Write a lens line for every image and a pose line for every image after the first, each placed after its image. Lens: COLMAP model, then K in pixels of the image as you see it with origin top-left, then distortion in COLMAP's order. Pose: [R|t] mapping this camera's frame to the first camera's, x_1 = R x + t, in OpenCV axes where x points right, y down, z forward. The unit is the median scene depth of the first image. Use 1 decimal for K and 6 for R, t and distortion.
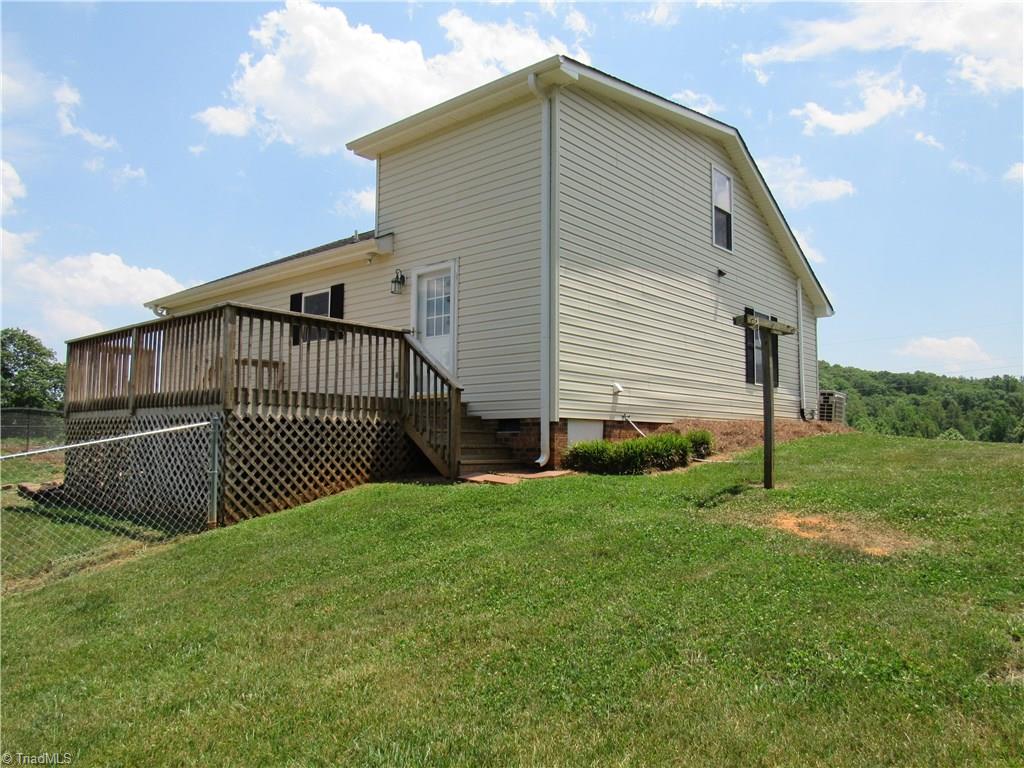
lens RADIAL K [[734.8, 0, 512.0], [0, 734.8, 384.0], [0, 0, 1]] dist [-0.028525, 0.008469]
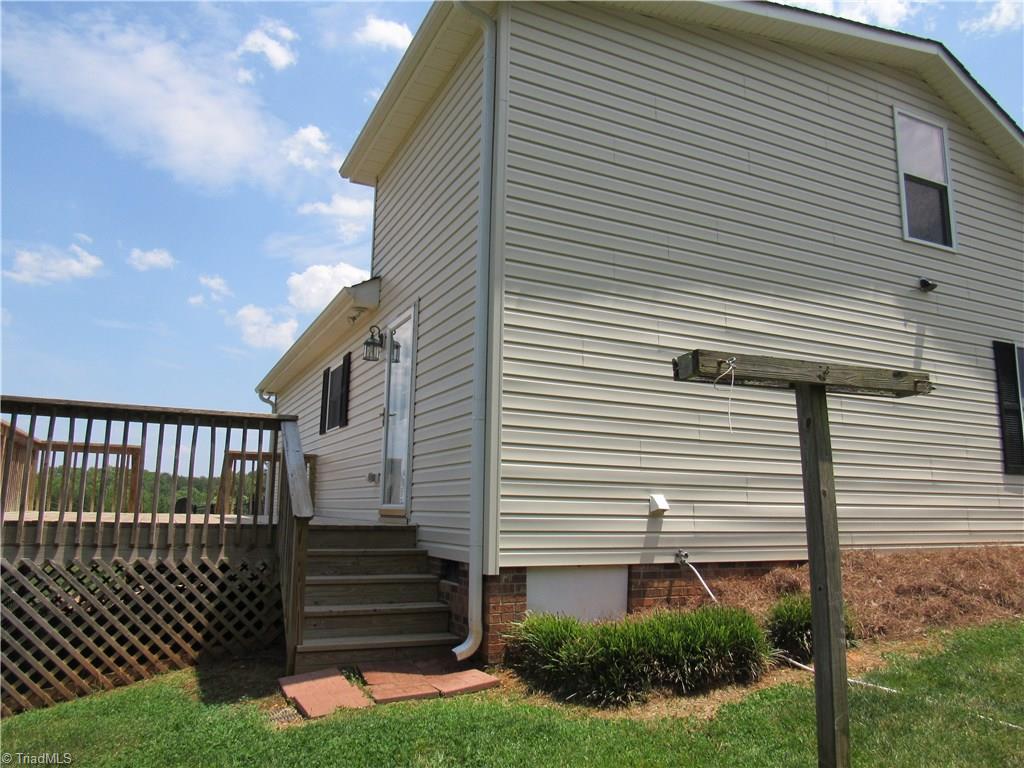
lens RADIAL K [[734.8, 0, 512.0], [0, 734.8, 384.0], [0, 0, 1]] dist [-0.028525, 0.008469]
pose [[0.916197, -0.058823, -0.396388, 0.292451], [0.020833, 0.994822, -0.099475, -0.034203], [0.400187, 0.082881, 0.912678, 0.496187]]
